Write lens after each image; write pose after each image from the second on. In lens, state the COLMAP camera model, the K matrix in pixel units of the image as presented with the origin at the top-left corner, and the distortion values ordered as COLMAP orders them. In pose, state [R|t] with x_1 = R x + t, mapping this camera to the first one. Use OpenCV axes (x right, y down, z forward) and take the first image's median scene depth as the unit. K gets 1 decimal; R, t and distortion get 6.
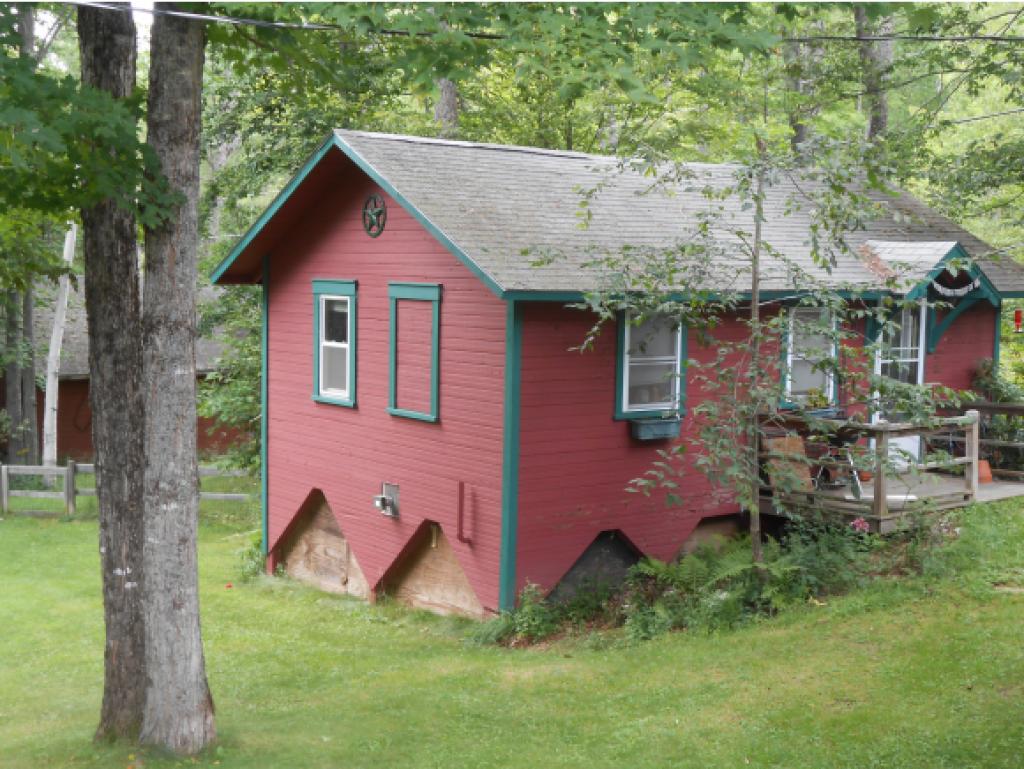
lens RADIAL K [[1501.7, 0, 511.6], [0, 1501.7, 381.7], [0, 0, 1]] dist [-0.015009, 0.000000]
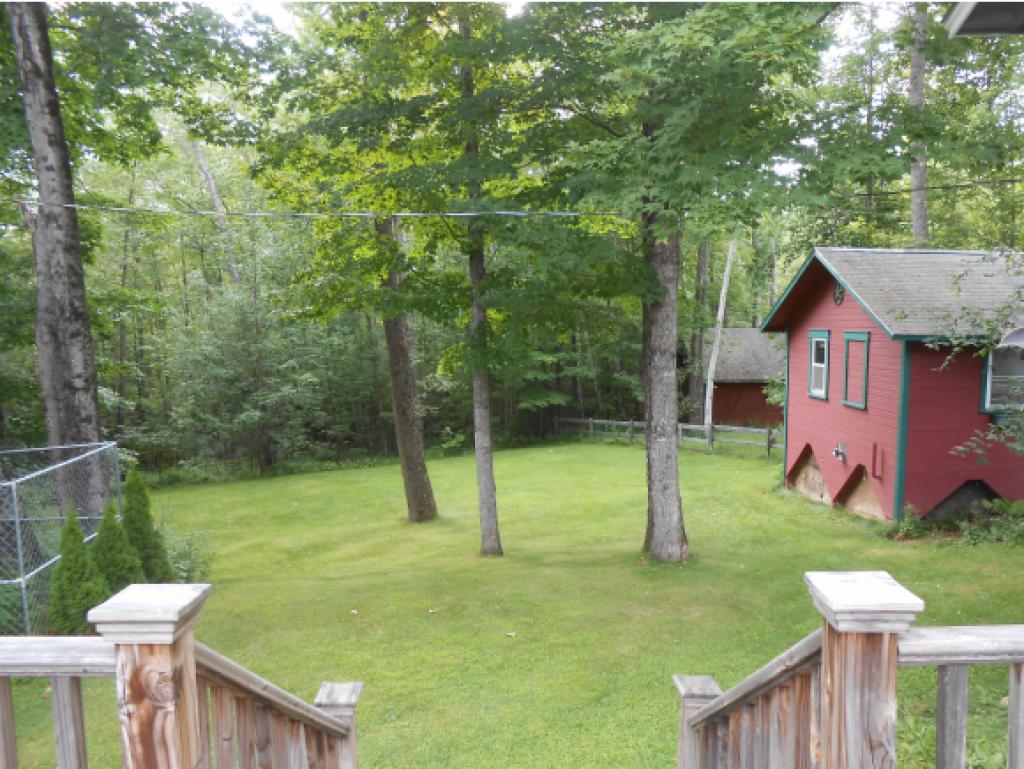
lens RADIAL K [[802.9, 0, 506.7], [0, 802.9, 387.2], [0, 0, 1]] dist [-0.036198, 0.057612]
pose [[0.823583, 0.033027, -0.566234, 0.135461], [-0.032007, 0.999419, 0.011738, 0.003215], [0.566292, 0.008456, 0.824161, -0.017258]]
